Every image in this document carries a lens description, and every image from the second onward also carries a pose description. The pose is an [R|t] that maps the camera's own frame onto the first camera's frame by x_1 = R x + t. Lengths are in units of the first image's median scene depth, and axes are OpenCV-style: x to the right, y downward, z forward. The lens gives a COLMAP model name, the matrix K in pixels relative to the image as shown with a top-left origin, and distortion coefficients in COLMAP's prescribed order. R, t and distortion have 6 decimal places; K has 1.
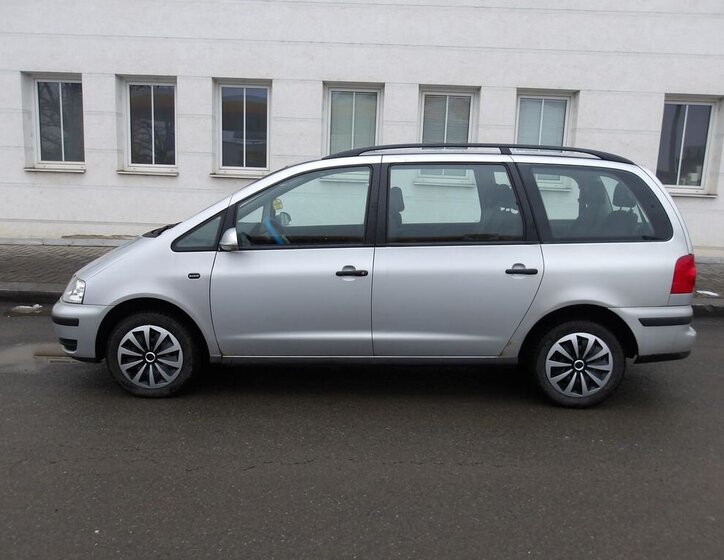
lens RADIAL K [[622.8, 0, 353.8], [0, 622.8, 276.7], [0, 0, 1]] dist [0.005900, -0.025000]
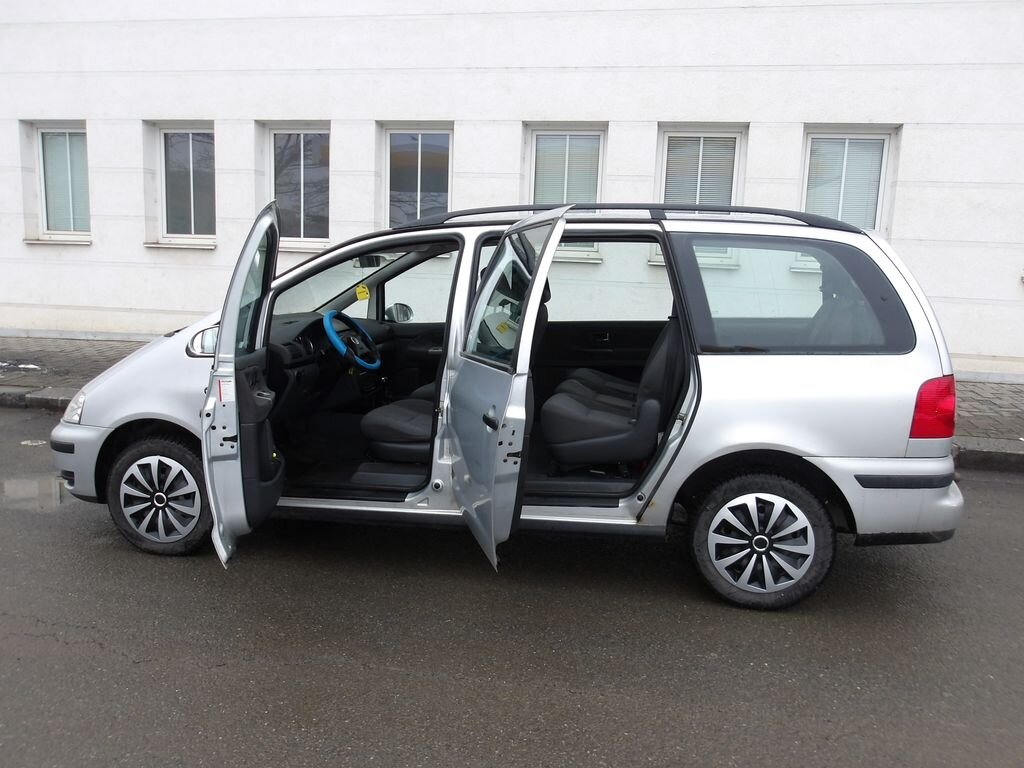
lens RADIAL K [[856.8, 0, 506.1], [0, 856.8, 376.8], [0, 0, 1]] dist [-0.010247, 0.011270]
pose [[0.985144, 0.022535, -0.170244, 0.242187], [-0.025495, 0.999559, -0.015226, -0.010380], [0.169826, 0.019340, 0.985284, 0.073746]]
